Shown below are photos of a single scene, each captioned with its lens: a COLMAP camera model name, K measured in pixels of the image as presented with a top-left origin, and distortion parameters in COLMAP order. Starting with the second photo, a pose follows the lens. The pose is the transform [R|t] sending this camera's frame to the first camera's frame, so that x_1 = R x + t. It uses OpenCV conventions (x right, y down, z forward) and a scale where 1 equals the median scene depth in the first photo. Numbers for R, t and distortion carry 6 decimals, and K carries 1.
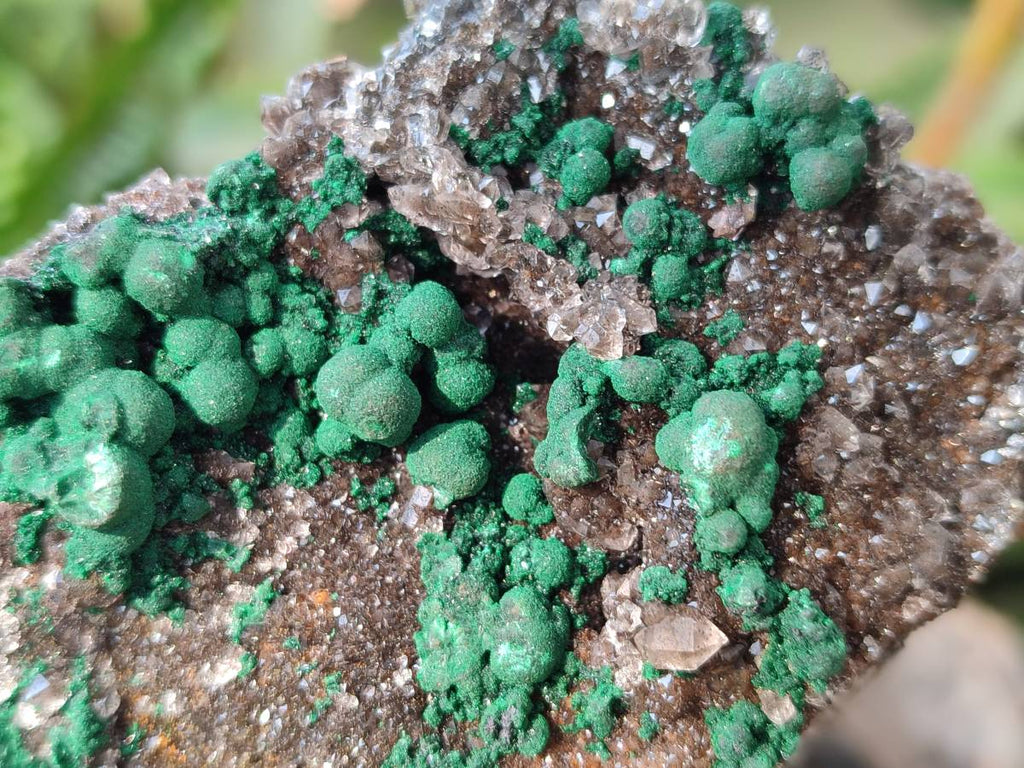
lens RADIAL K [[1588.4, 0, 478.9], [0, 1588.4, 361.1], [0, 0, 1]] dist [0.048281, 0.000000]
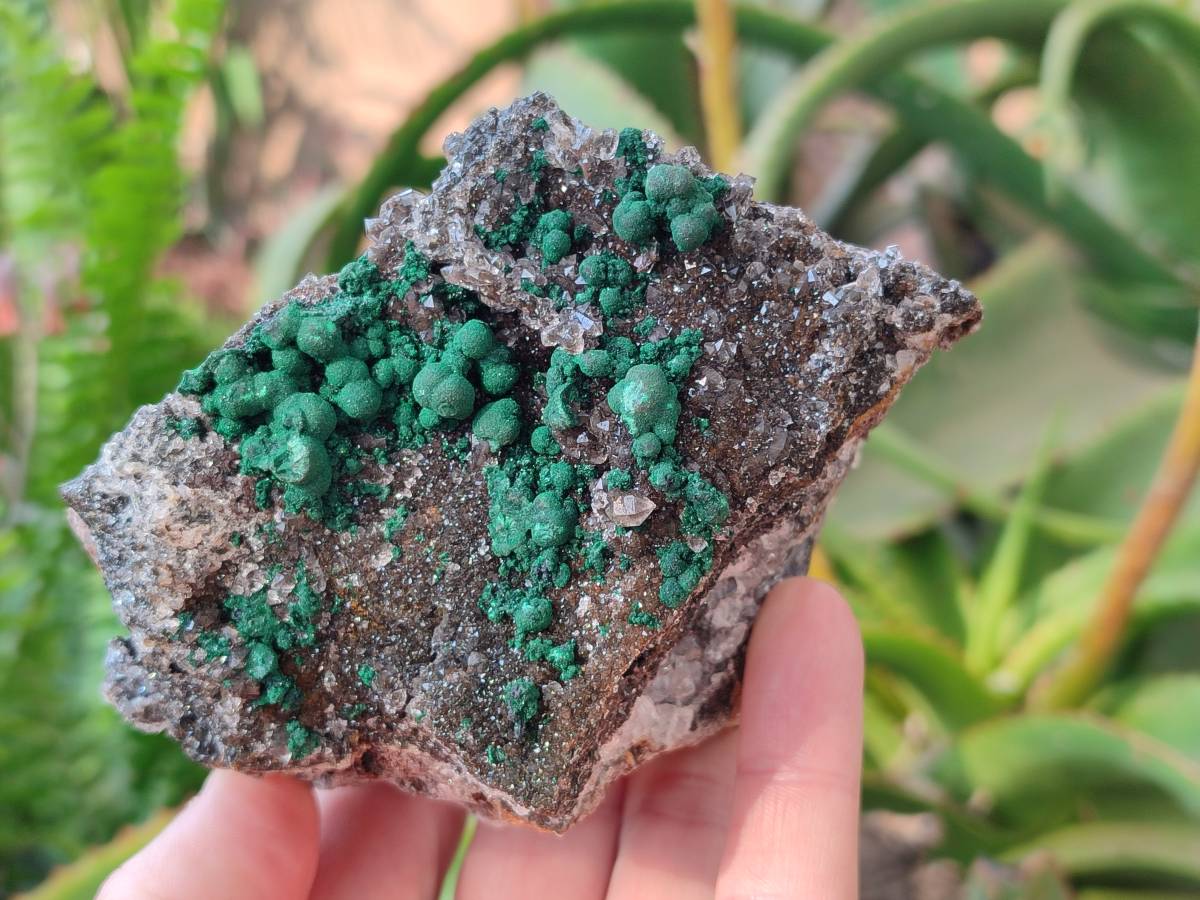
lens RADIAL K [[1861.5, 0, 600.8], [0, 1861.5, 450.1], [0, 0, 1]] dist [0.048281, 0.000000]
pose [[0.986825, -0.114078, -0.114729, 0.319238], [0.121316, 0.990906, 0.058202, -0.011680], [0.107046, -0.071354, 0.991690, -0.975389]]
